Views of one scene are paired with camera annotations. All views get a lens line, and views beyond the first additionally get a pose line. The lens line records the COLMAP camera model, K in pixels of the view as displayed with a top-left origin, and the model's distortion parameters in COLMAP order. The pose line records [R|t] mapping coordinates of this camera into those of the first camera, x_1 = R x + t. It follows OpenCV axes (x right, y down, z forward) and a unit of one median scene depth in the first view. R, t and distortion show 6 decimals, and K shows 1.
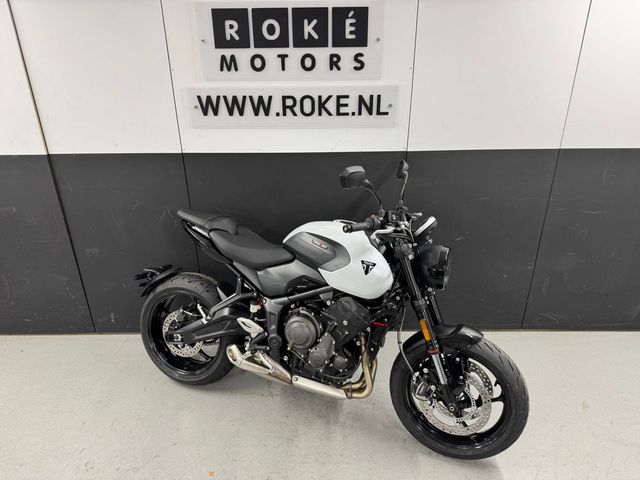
lens RADIAL K [[448.0, 0, 320.7], [0, 448.0, 228.8], [0, 0, 1]] dist [0.003601, -0.001434]
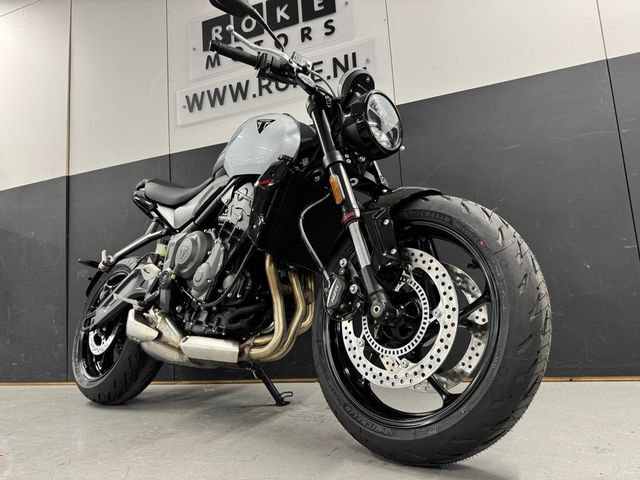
lens RADIAL K [[448.0, 0, 320.7], [0, 448.0, 228.8], [0, 0, 1]] dist [0.003601, -0.001434]
pose [[0.933729, -0.114107, -0.339307, 0.348960], [-0.080267, 0.856969, -0.509078, 0.492389], [0.348865, 0.502576, 0.791018, 0.458621]]
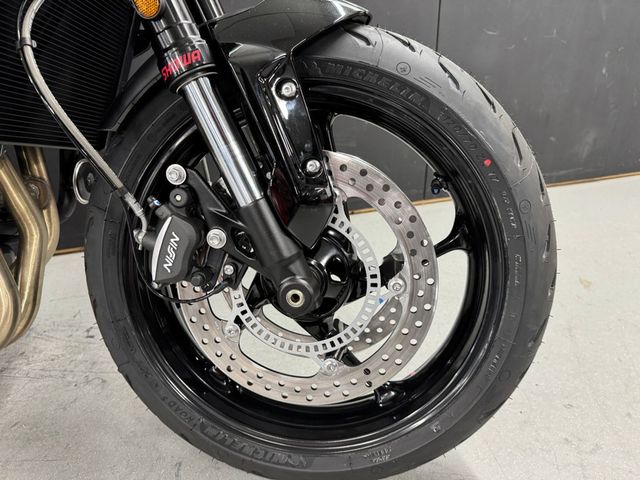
lens RADIAL K [[468.8, 0, 320.3], [0, 468.8, 213.6], [0, 0, 1]] dist [0.006357, 0.000696]
pose [[0.941865, -0.132644, 0.308699, 0.196400], [0.124764, 0.991155, 0.045220, 0.291566], [-0.311967, -0.004076, 0.950084, 0.639816]]
